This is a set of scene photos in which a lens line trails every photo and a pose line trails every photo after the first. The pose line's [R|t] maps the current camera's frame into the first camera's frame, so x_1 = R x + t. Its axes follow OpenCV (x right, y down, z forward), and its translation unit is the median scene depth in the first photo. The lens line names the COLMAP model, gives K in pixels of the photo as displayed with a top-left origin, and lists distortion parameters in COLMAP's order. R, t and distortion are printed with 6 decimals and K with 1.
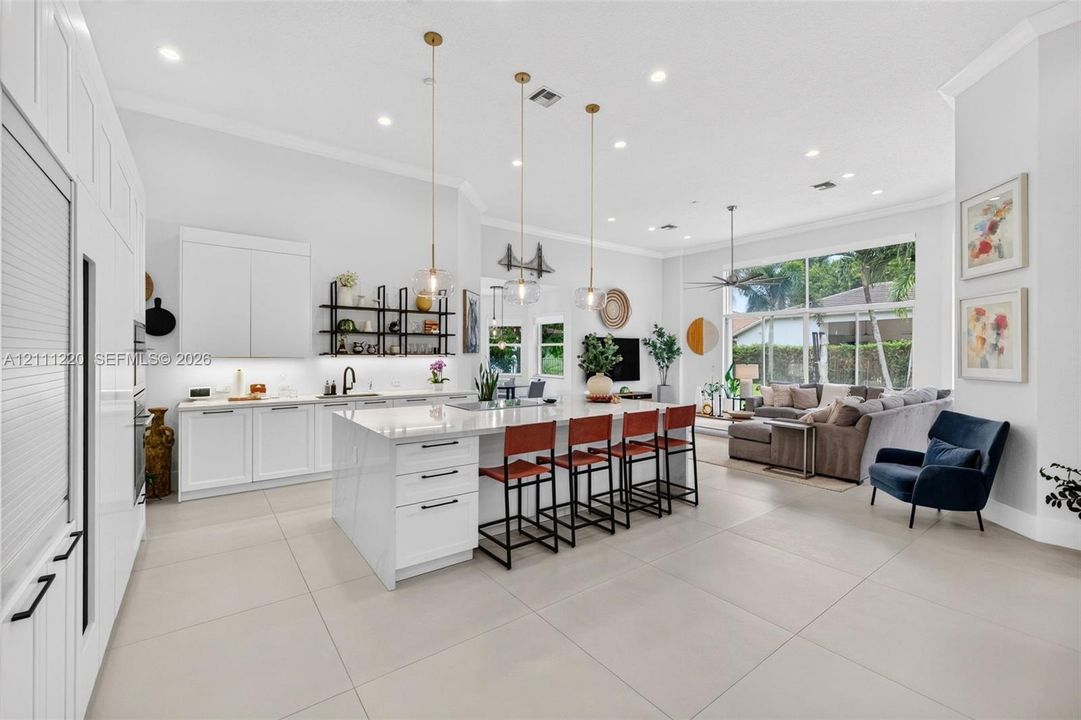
lens RADIAL K [[454.5, 0, 536.1], [0, 454.5, 355.7], [0, 0, 1]] dist [0.003904, -0.000797]
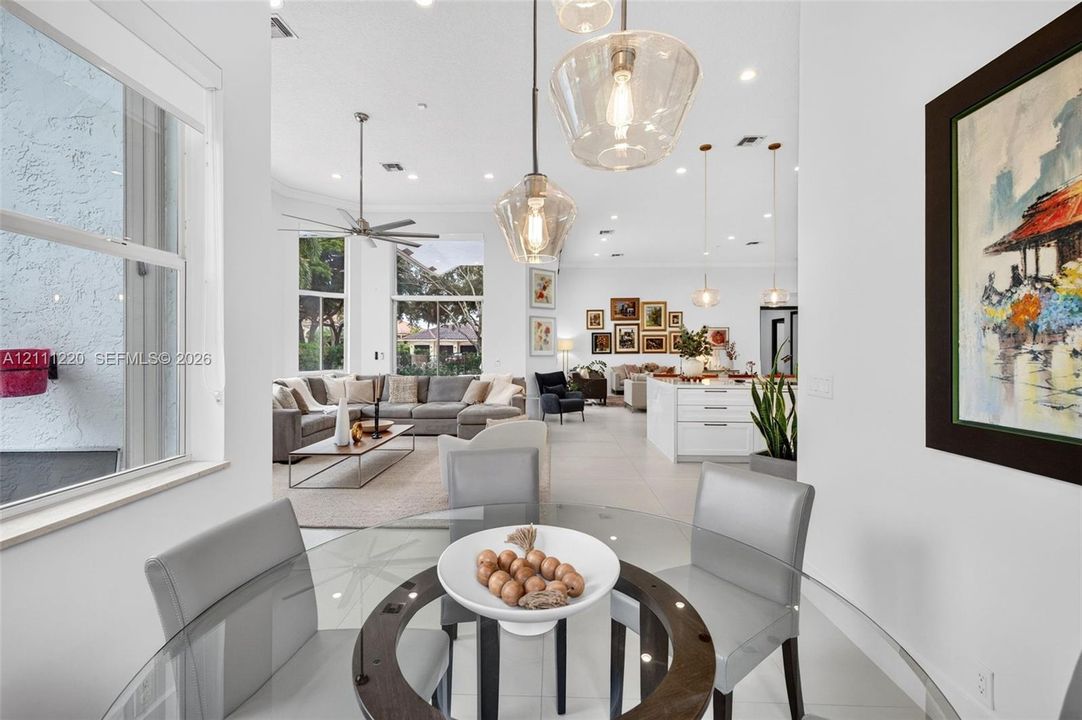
lens RADIAL K [[454.9, 0, 532.4], [0, 454.9, 355.3], [0, 0, 1]] dist [0.003904, -0.000797]
pose [[-0.781057, -0.011023, 0.624363, -0.241850], [-0.001585, 0.999876, 0.015669, 0.011809], [-0.624458, 0.011249, -0.780977, 1.869240]]
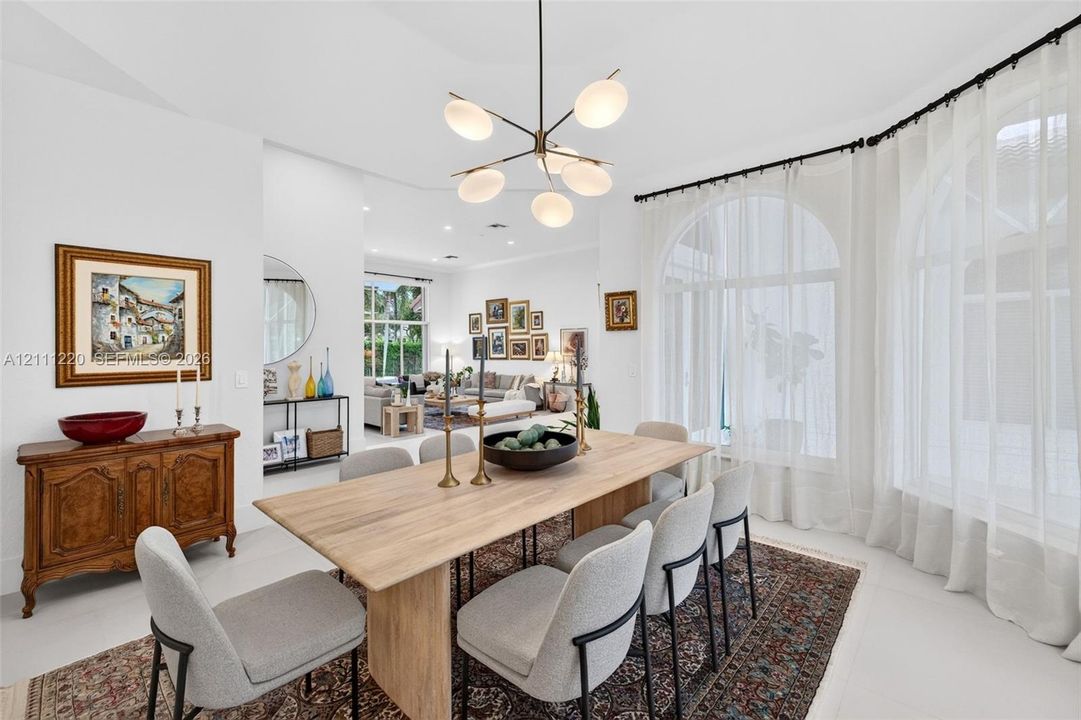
lens RADIAL K [[454.5, 0, 543.2], [0, 454.5, 344.8], [0, 0, 1]] dist [0.003904, -0.000797]
pose [[-0.200114, -0.001541, 0.979771, -1.332488], [0.006106, 0.999977, 0.002820, -0.036741], [-0.979754, 0.006547, -0.200100, -0.097789]]
